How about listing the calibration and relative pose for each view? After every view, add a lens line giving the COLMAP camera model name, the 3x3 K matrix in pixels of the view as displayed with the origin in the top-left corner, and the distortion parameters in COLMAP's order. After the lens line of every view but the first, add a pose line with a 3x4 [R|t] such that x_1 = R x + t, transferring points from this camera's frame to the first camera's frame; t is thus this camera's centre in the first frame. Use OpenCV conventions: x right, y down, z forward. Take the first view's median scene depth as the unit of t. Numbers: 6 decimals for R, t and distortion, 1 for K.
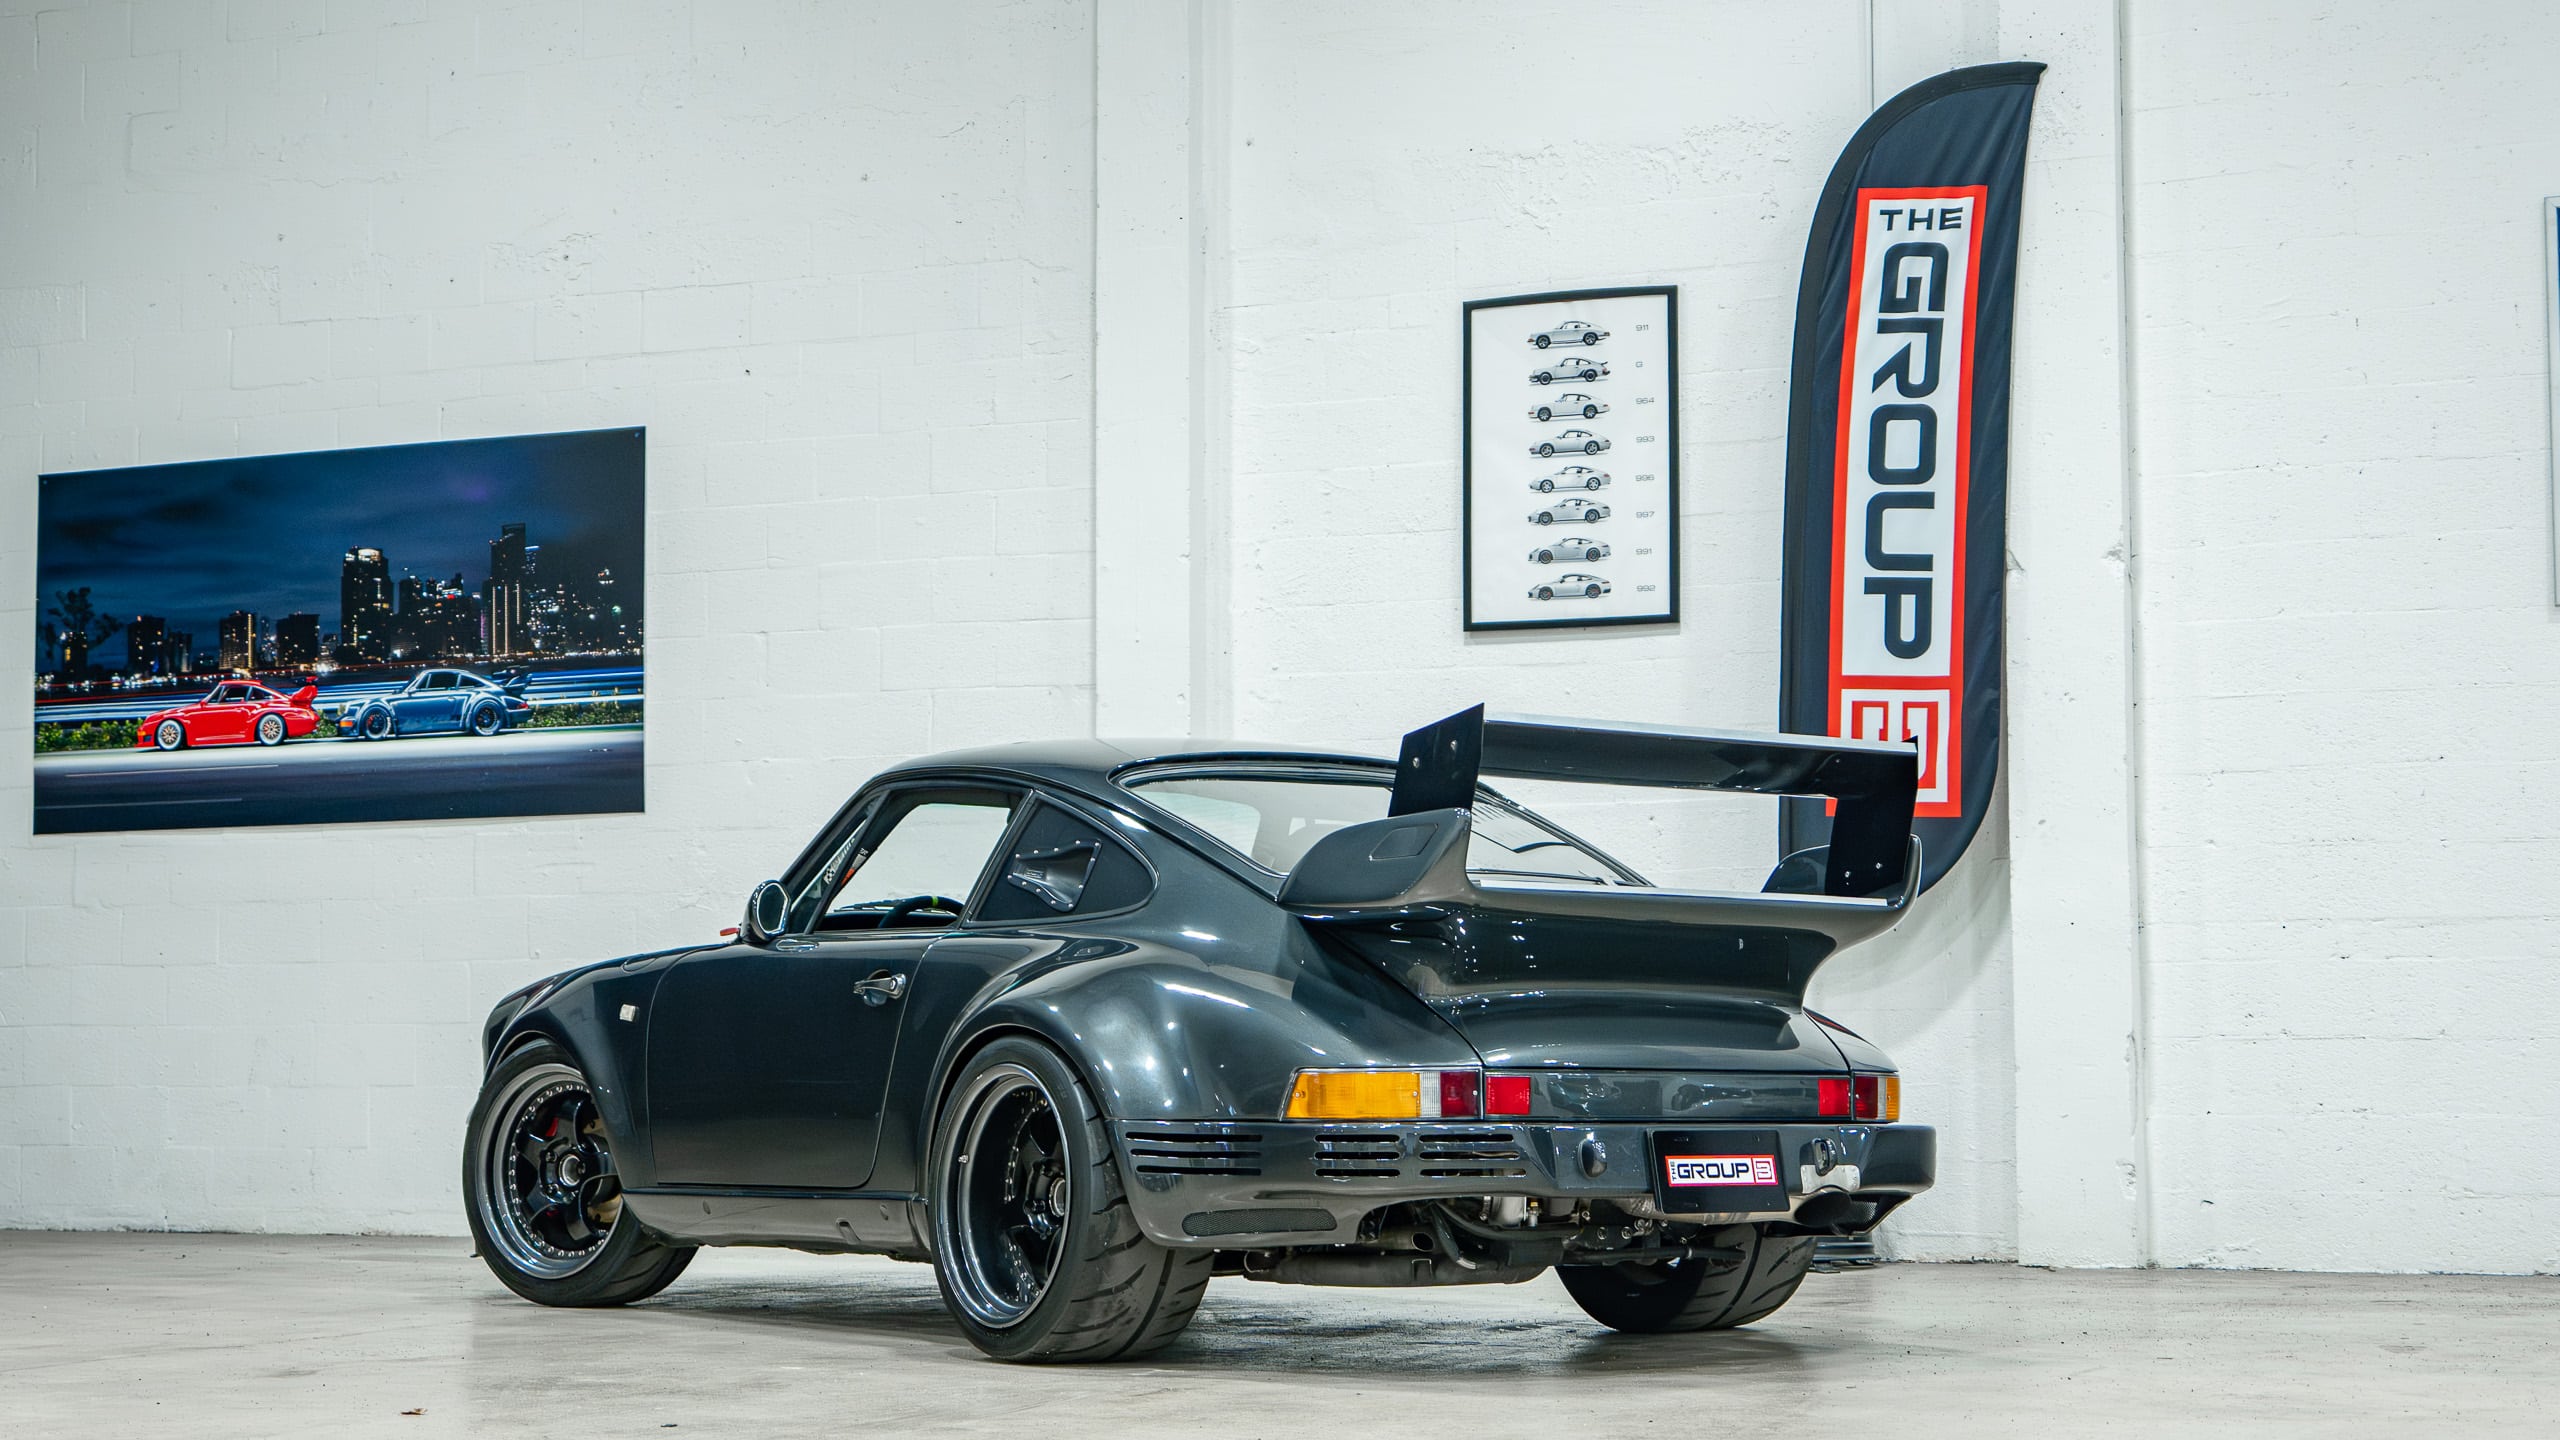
lens RADIAL K [[4137.4, 0, 1308.3], [0, 4137.4, 753.3], [0, 0, 1]] dist [0.018014, 0.138497]
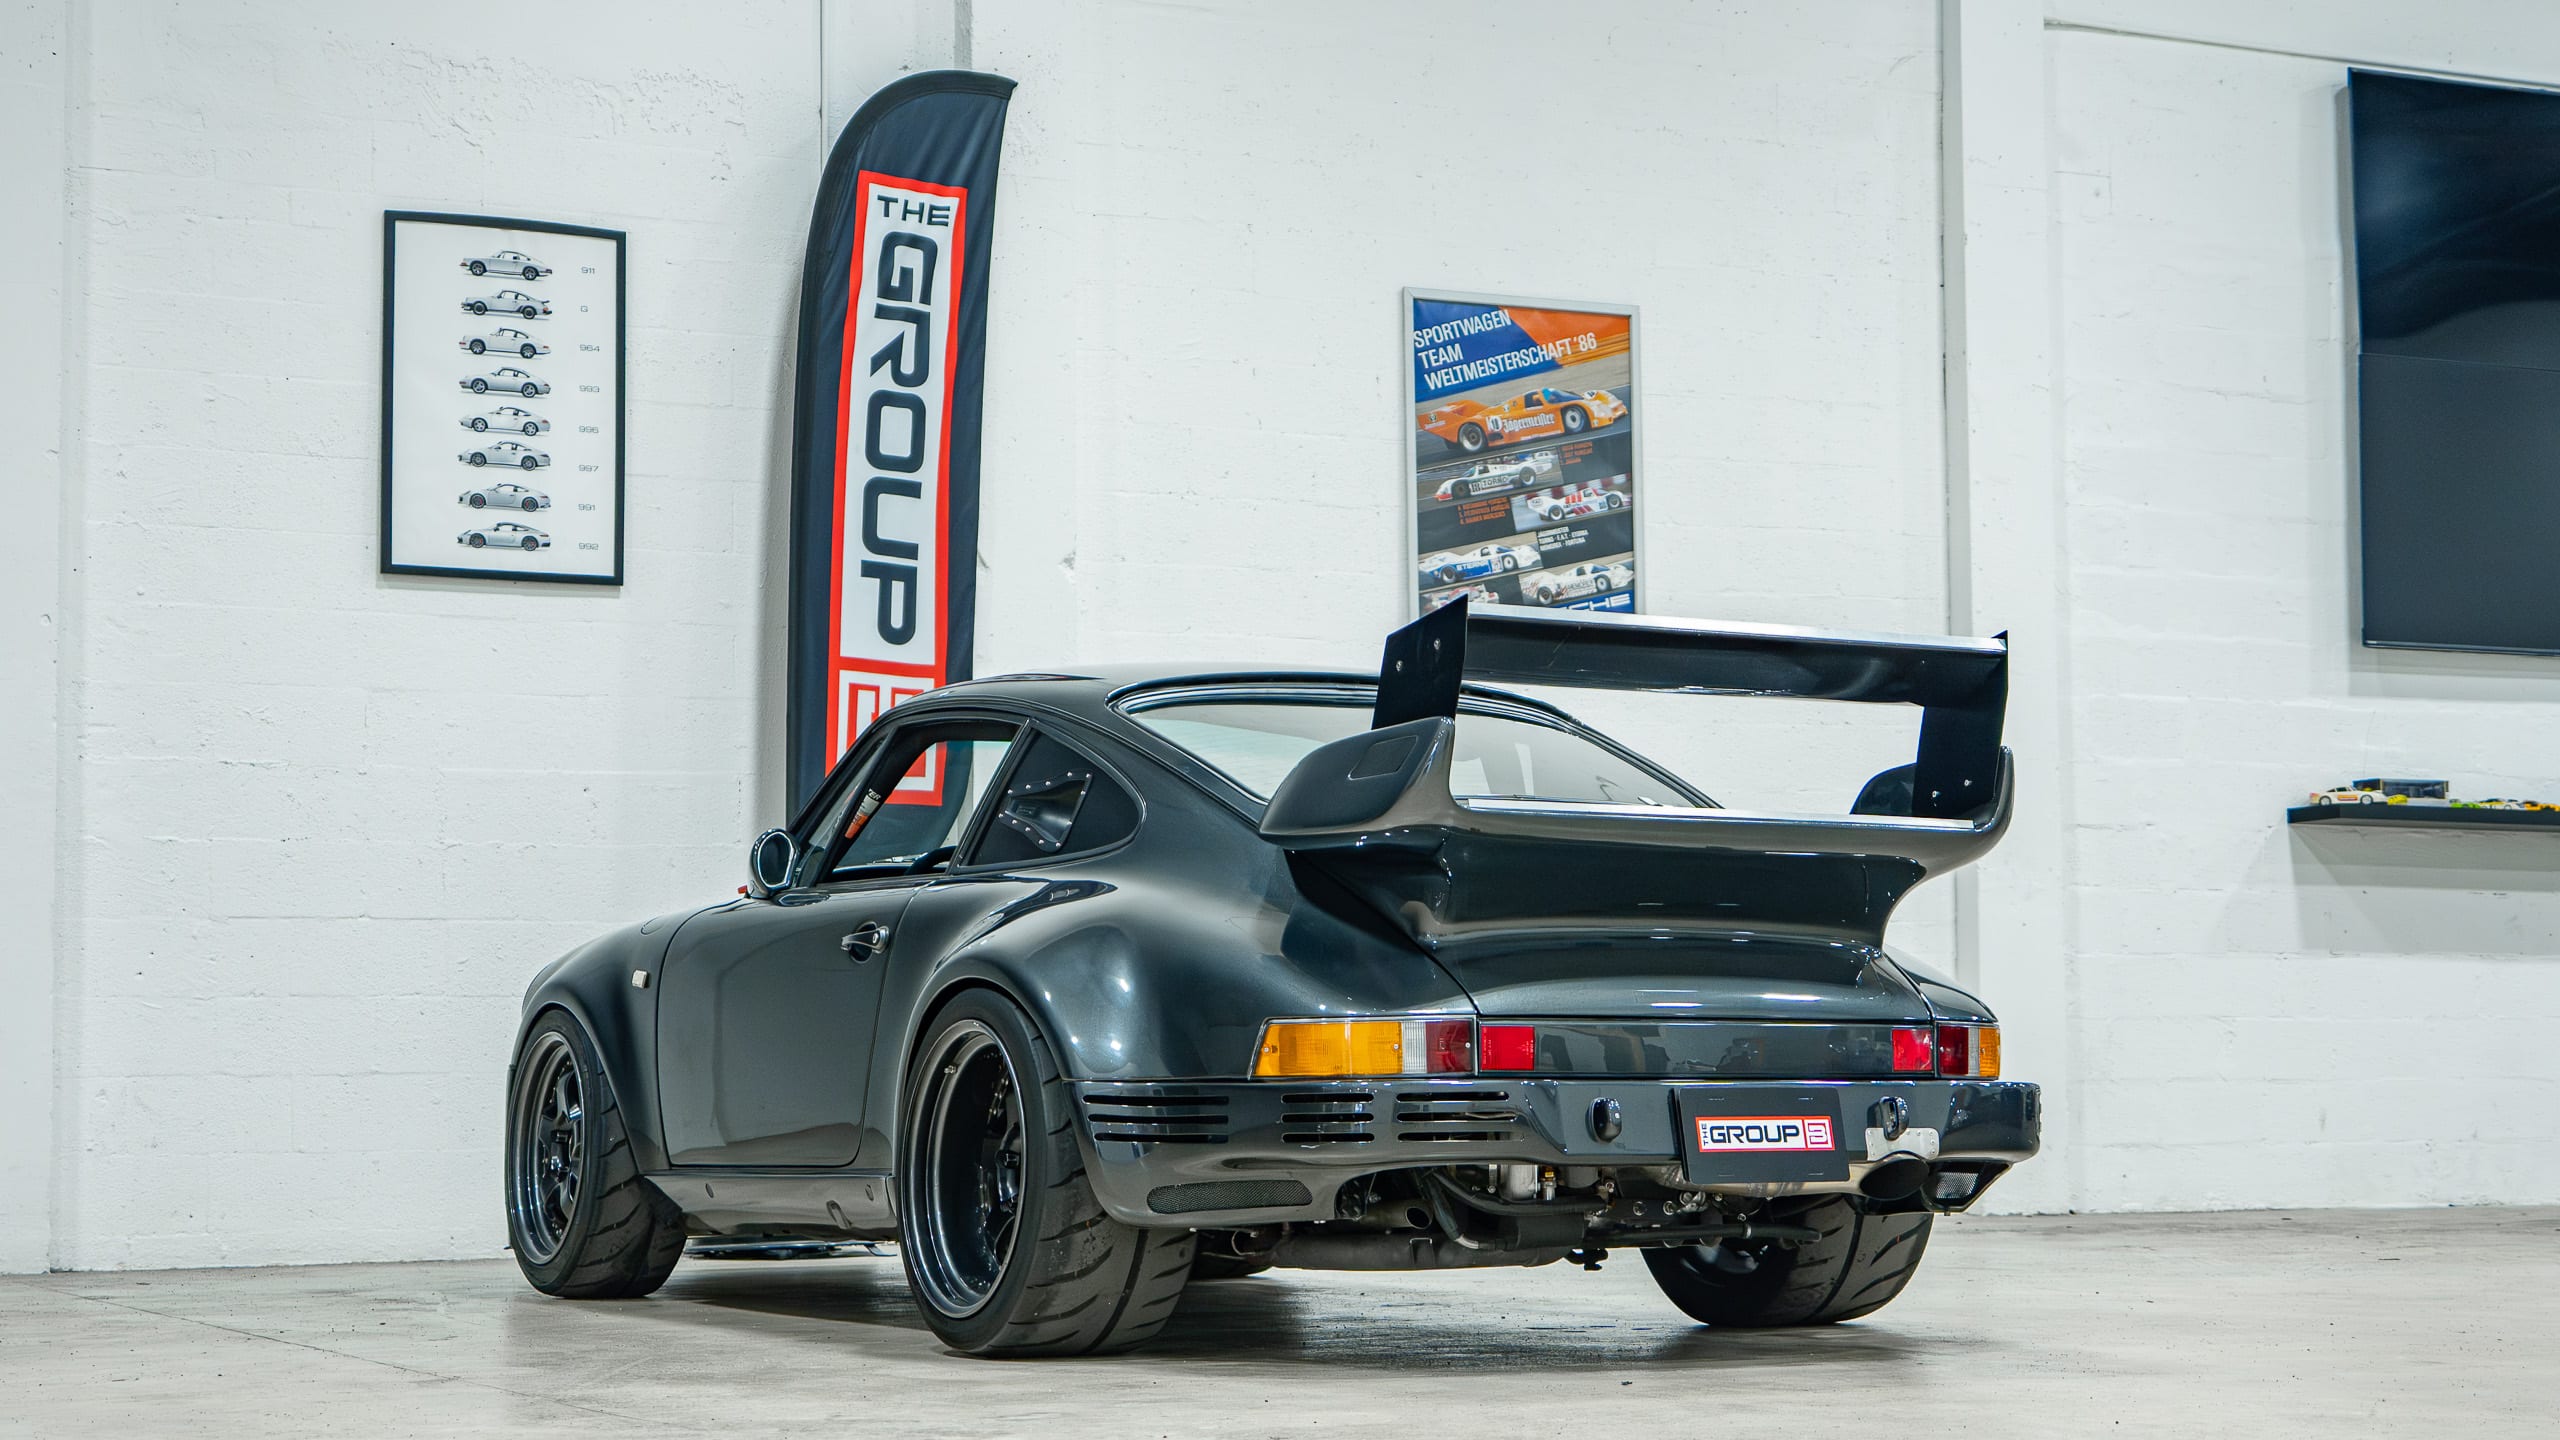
lens RADIAL K [[4184.4, 0, 1202.7], [0, 4184.4, 802.2], [0, 0, 1]] dist [0.003555, 0.215185]
pose [[0.631662, 0.049266, 0.773677, -0.563368], [-0.050284, 0.998481, -0.022527, 0.032755], [-0.773611, -0.024674, 0.633180, 0.282889]]
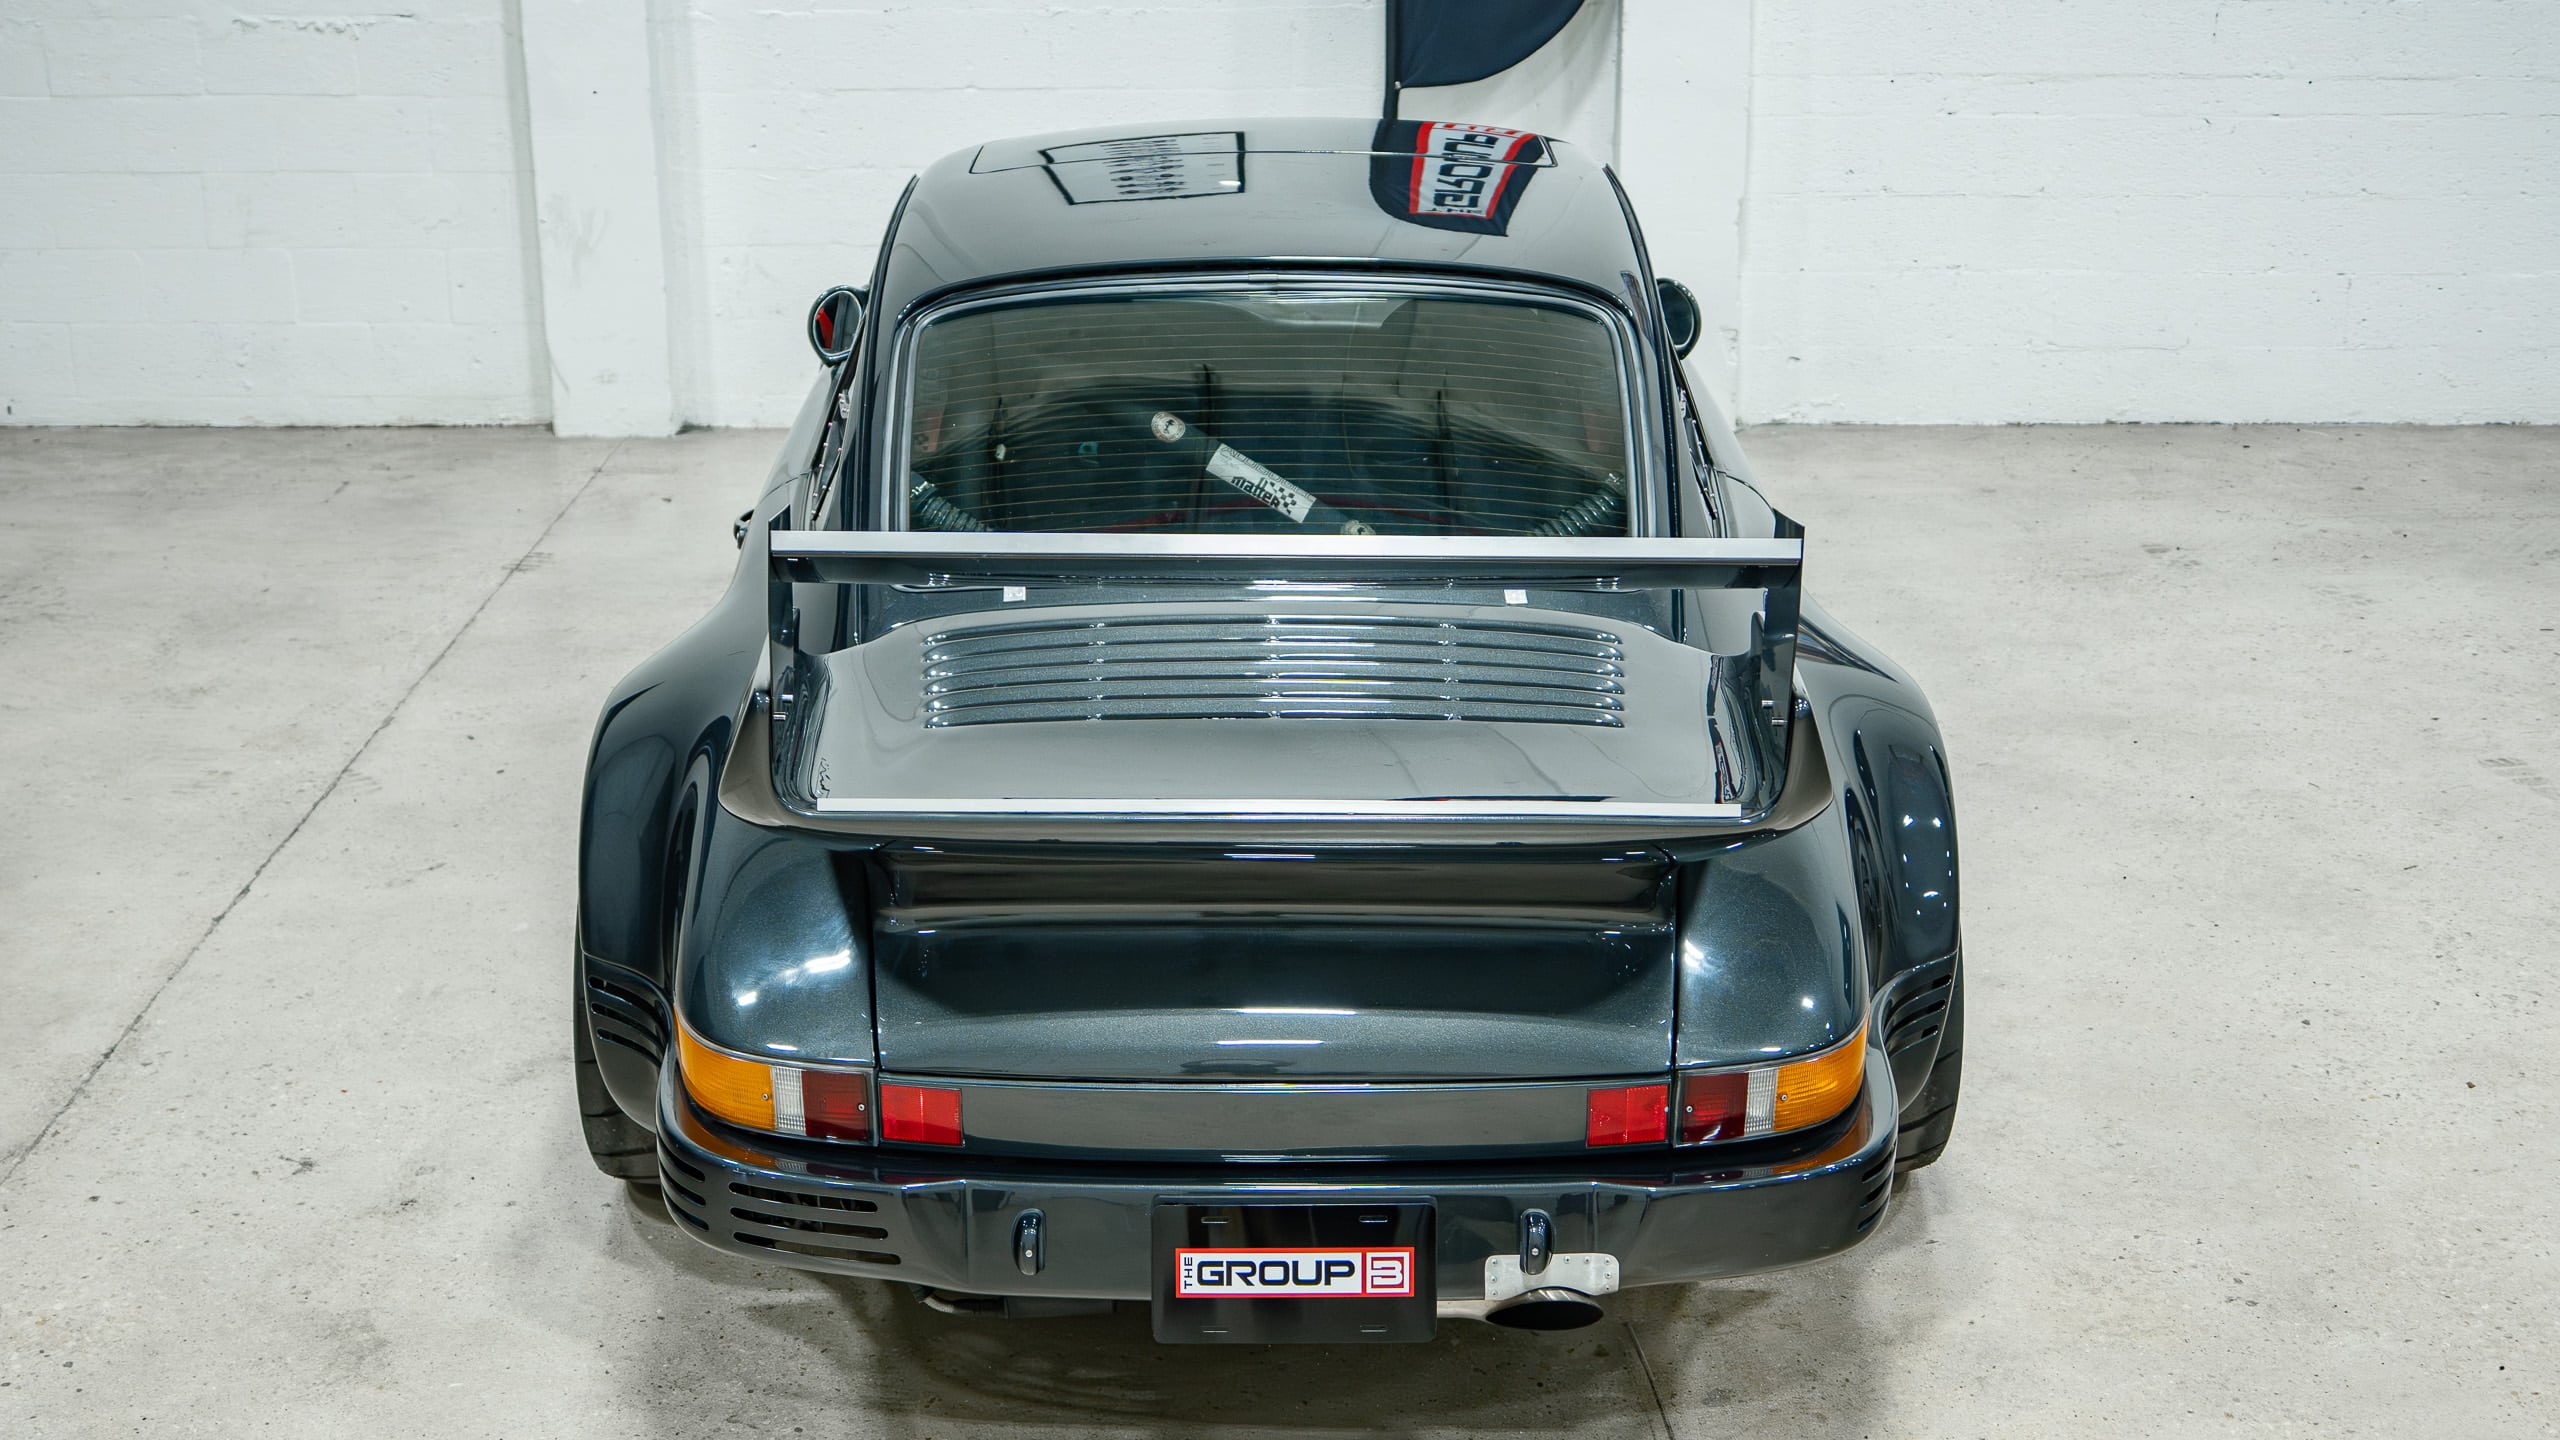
lens RADIAL K [[3172.6, 0, 1238.7], [0, 3172.6, 730.7], [0, 0, 1]] dist [-0.039517, -0.035183]
pose [[0.916281, -0.137580, 0.376167, -0.189134], [-0.023106, 0.919437, 0.392558, -0.097542], [-0.399870, -0.368385, 0.839283, 0.355179]]
